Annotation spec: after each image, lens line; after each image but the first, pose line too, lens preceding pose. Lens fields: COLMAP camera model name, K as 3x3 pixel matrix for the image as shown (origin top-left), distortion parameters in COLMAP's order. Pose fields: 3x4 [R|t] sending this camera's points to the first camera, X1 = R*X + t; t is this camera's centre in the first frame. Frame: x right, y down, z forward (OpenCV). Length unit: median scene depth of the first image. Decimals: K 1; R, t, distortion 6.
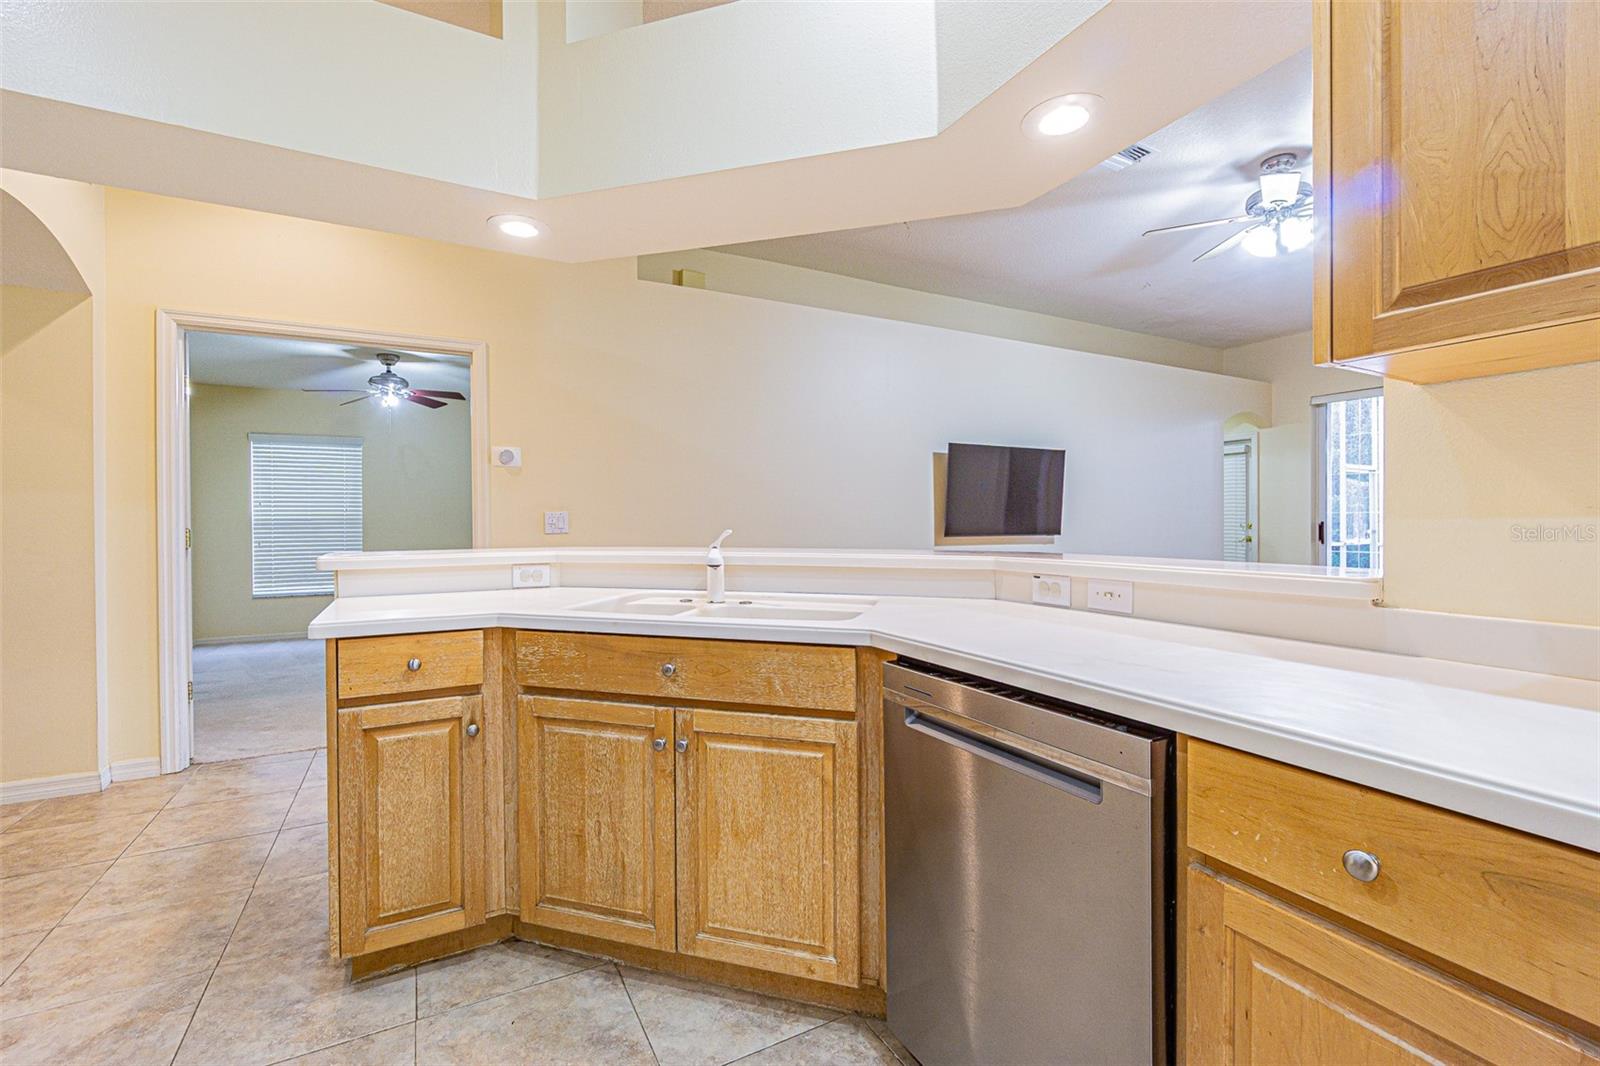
lens RADIAL K [[688.9, 0, 793.1], [0, 688.9, 526.9], [0, 0, 1]] dist [-0.005144, -0.000250]
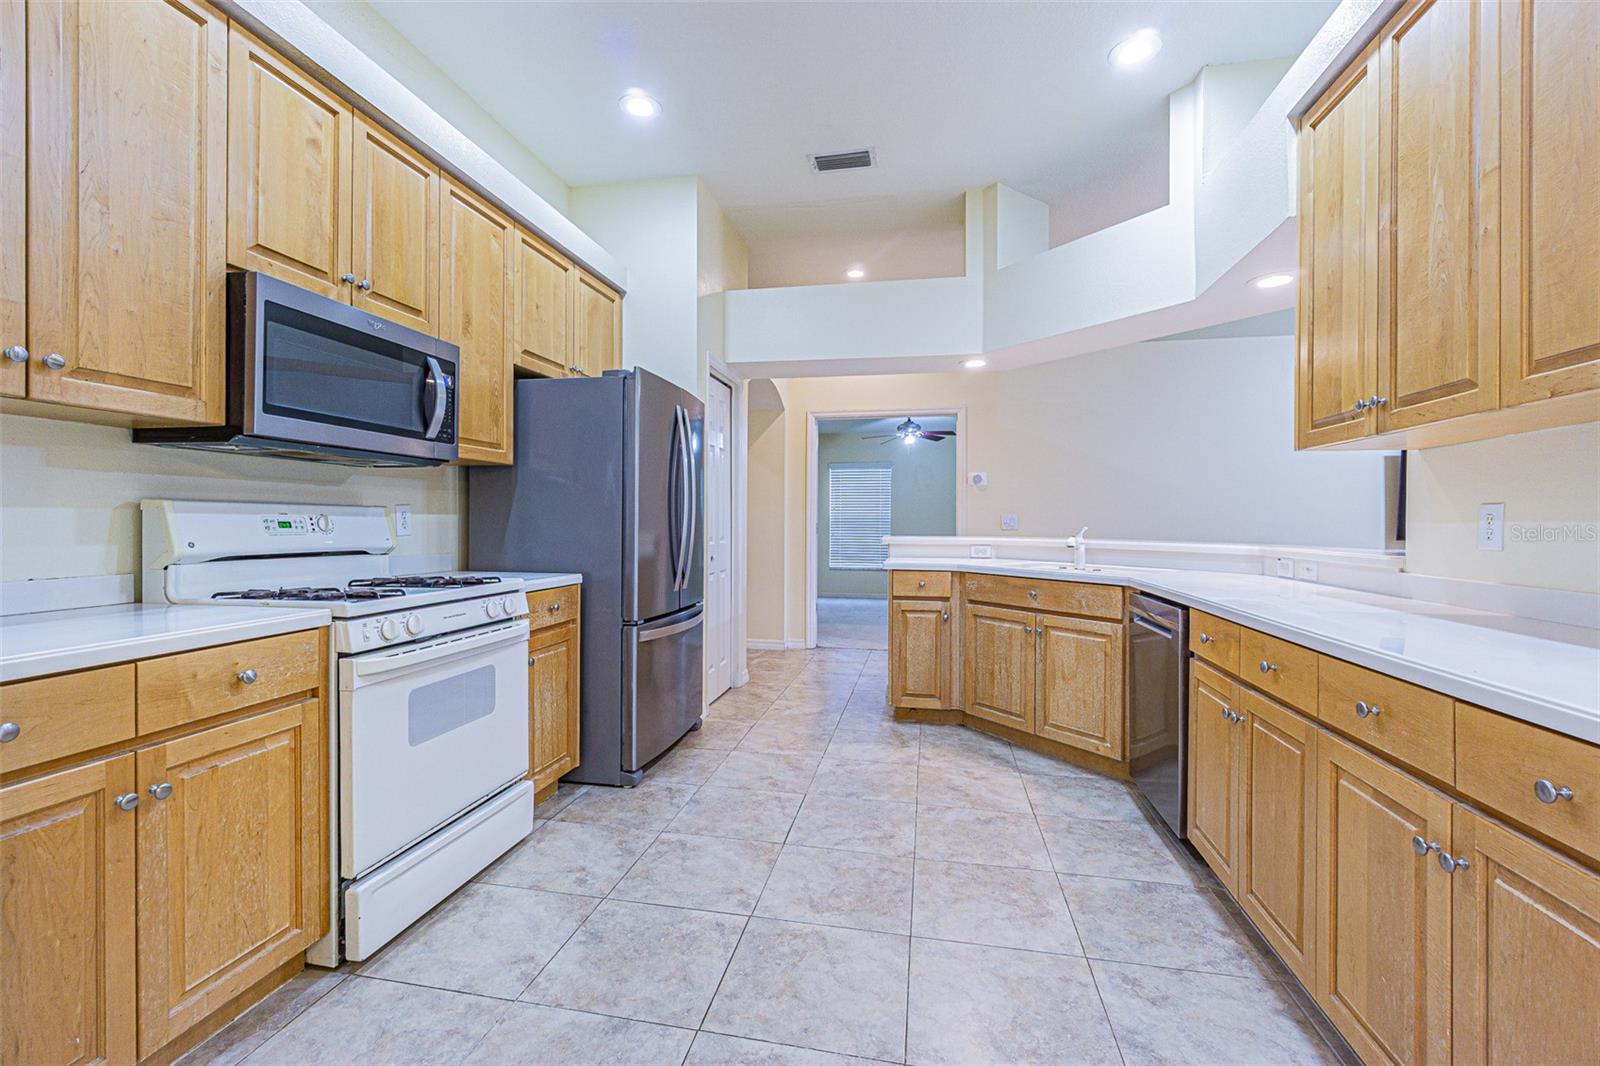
lens RADIAL K [[688.9, 0, 792.4], [0, 688.9, 524.8], [0, 0, 1]] dist [-0.005144, -0.000250]
pose [[0.770739, 0.012567, -0.637027, 0.539030], [-0.015140, 0.999884, 0.001407, 0.009191], [0.636971, 0.008560, 0.770840, -0.978769]]
